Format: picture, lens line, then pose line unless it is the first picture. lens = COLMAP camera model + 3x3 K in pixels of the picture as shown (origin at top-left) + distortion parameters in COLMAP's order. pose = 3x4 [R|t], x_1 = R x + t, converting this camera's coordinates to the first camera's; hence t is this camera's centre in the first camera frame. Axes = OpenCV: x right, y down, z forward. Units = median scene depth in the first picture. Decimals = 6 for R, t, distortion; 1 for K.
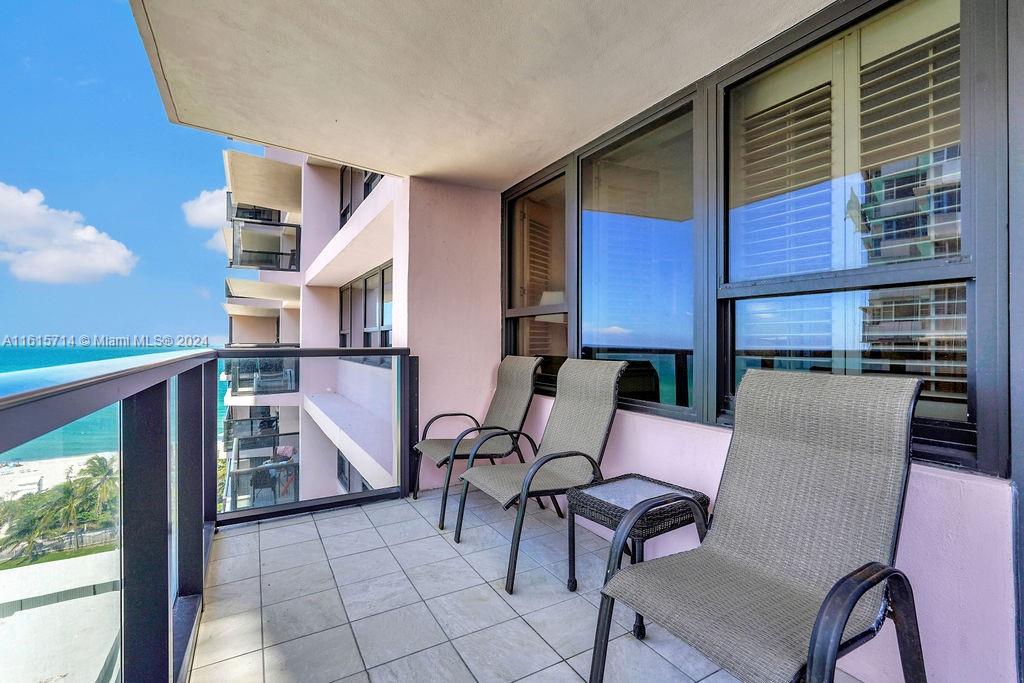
lens RADIAL K [[479.0, 0, 503.0], [0, 479.0, 344.7], [0, 0, 1]] dist [-0.031192, 0.022857]
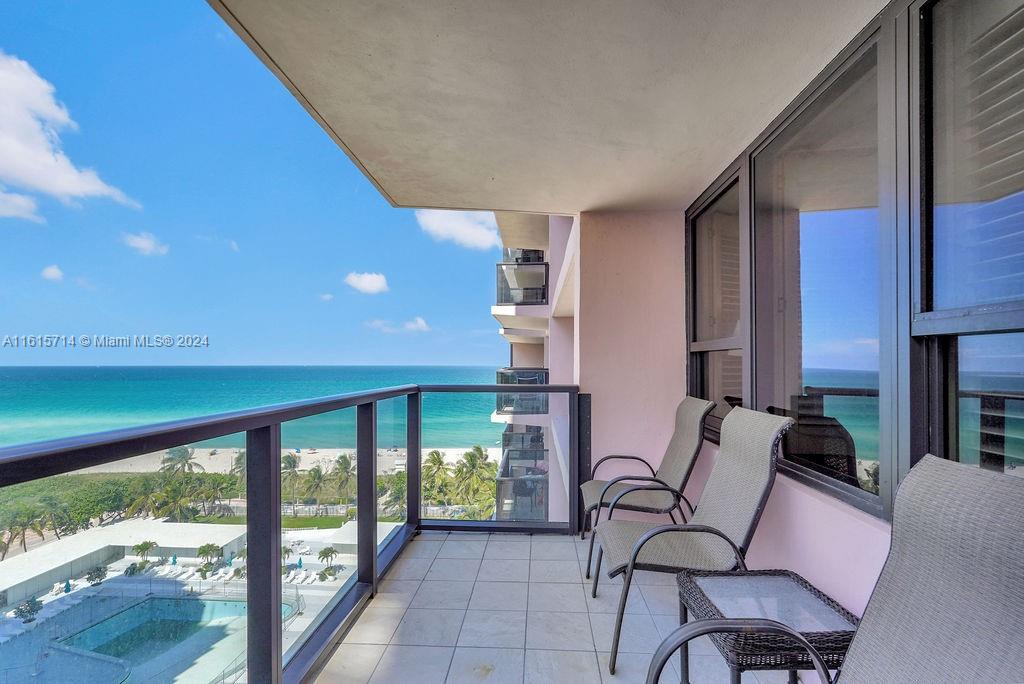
lens RADIAL K [[471.8, 0, 511.7], [0, 471.8, 357.3], [0, 0, 1]] dist [-0.019207, 0.011797]
pose [[0.827186, -0.006007, -0.561896, 0.221714], [-0.000156, 0.999940, -0.010920, -0.037077], [0.561928, 0.009120, 0.827136, 0.101551]]
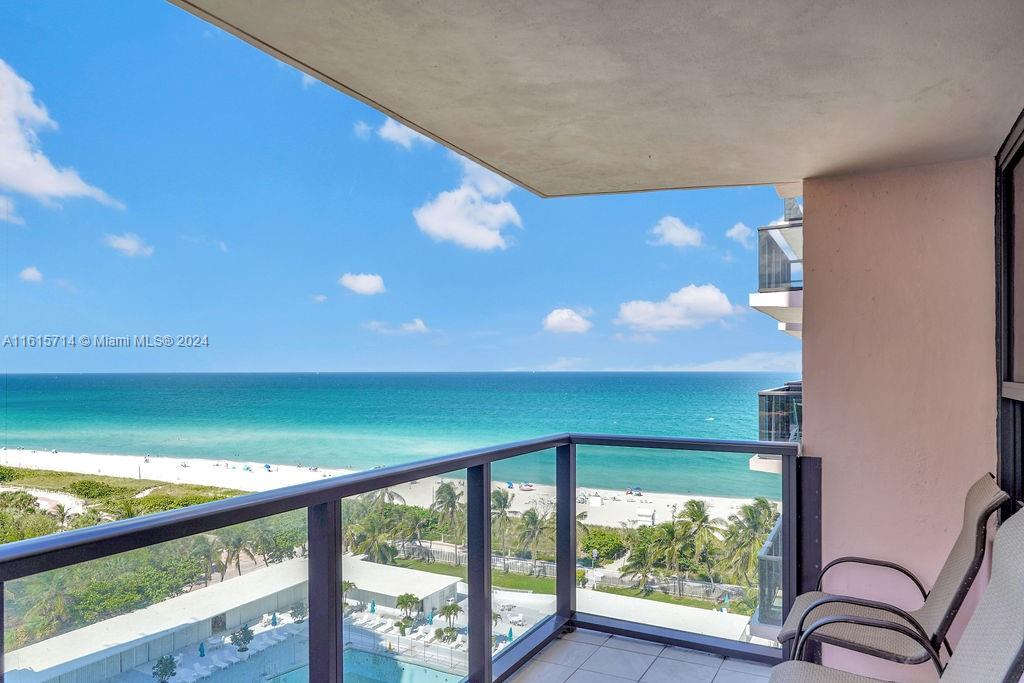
lens RADIAL K [[703.7, 0, 528.1], [0, 703.7, 361.8], [0, 0, 1]] dist [-0.004052, 0.000319]
pose [[0.516008, 0.001910, -0.856581, 0.414092], [0.002971, 0.999988, 0.004020, -0.106269], [0.856578, -0.004619, 0.515996, 0.175533]]
